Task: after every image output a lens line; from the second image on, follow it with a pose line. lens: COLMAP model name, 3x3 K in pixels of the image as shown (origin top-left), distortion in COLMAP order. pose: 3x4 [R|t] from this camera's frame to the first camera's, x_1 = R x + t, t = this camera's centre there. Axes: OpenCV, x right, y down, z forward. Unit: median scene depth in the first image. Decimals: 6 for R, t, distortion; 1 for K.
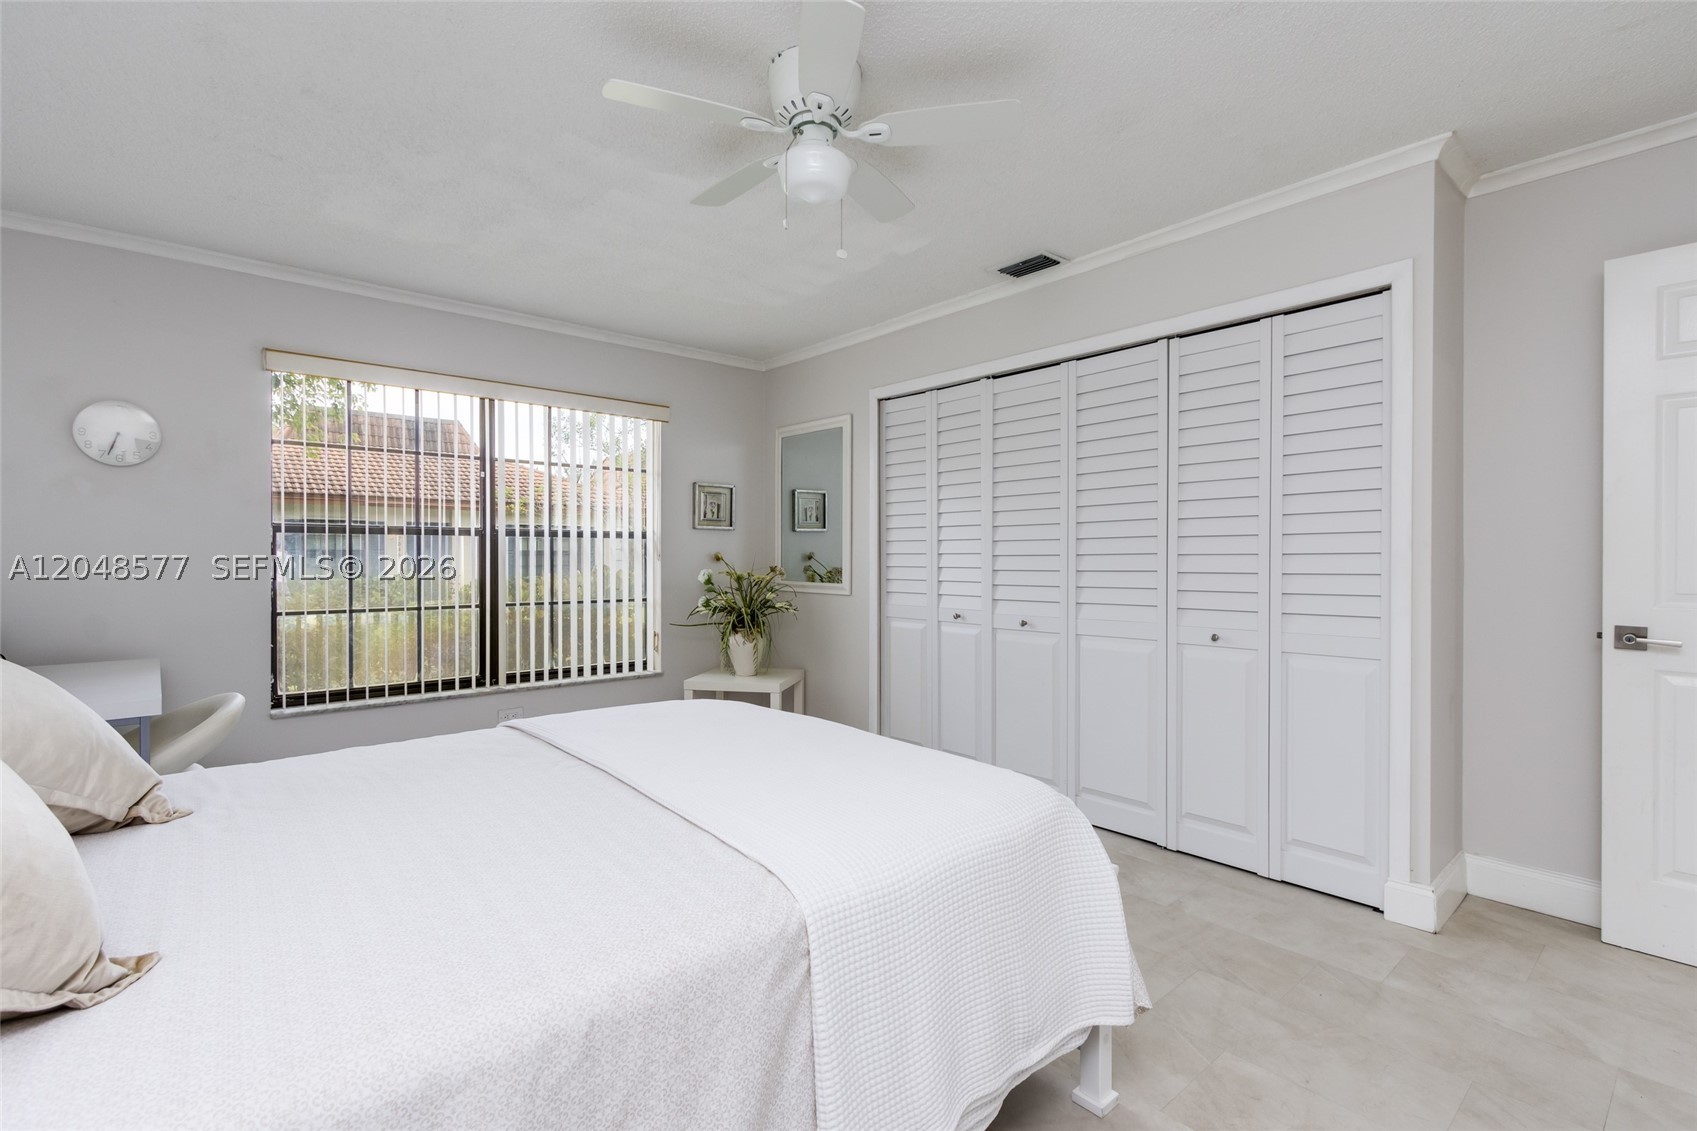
lens RADIAL K [[788.5, 0, 871.4], [0, 788.5, 558.8], [0, 0, 1]] dist [0.001885, 0.000082]
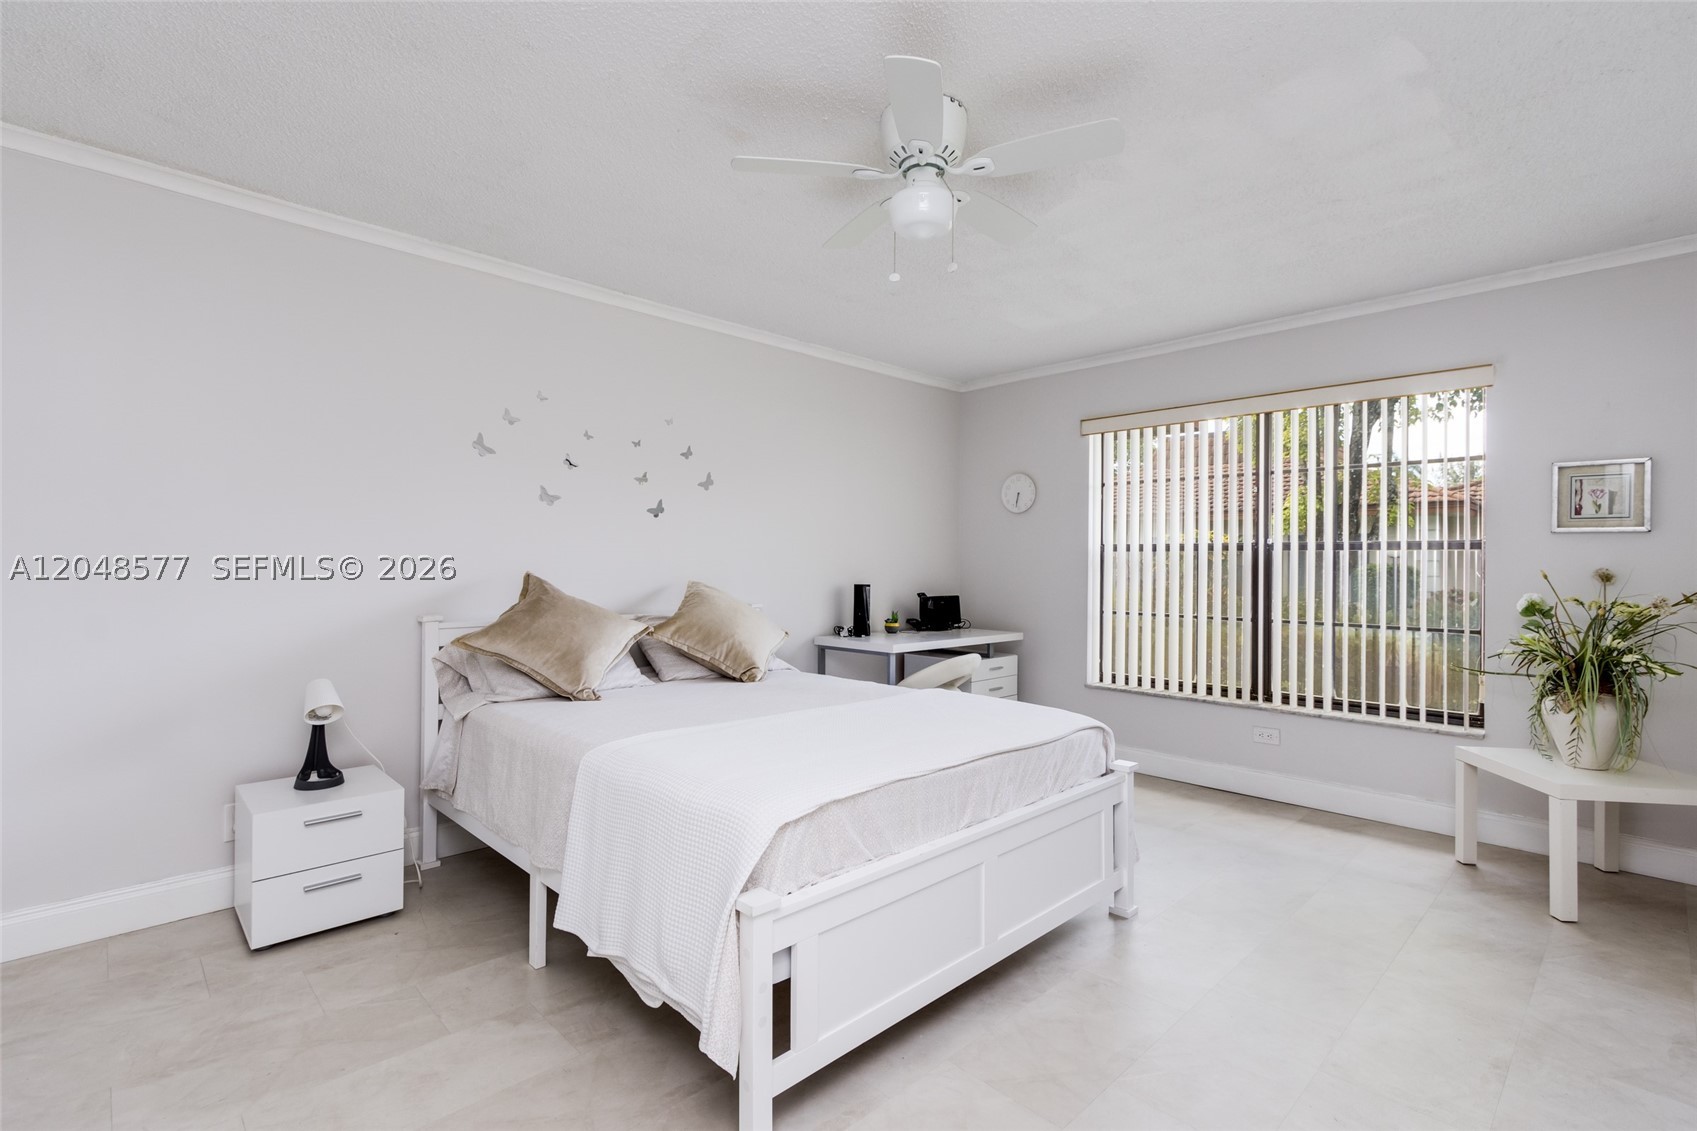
lens RADIAL K [[780.6, 0, 851.2], [0, 780.6, 561.7], [0, 0, 1]] dist [0.004248, 0.000035]
pose [[0.041444, -0.007044, -0.999116, 0.490544], [-0.014083, 0.999872, -0.007633, -0.000400], [0.999042, 0.014387, 0.041339, 0.449439]]
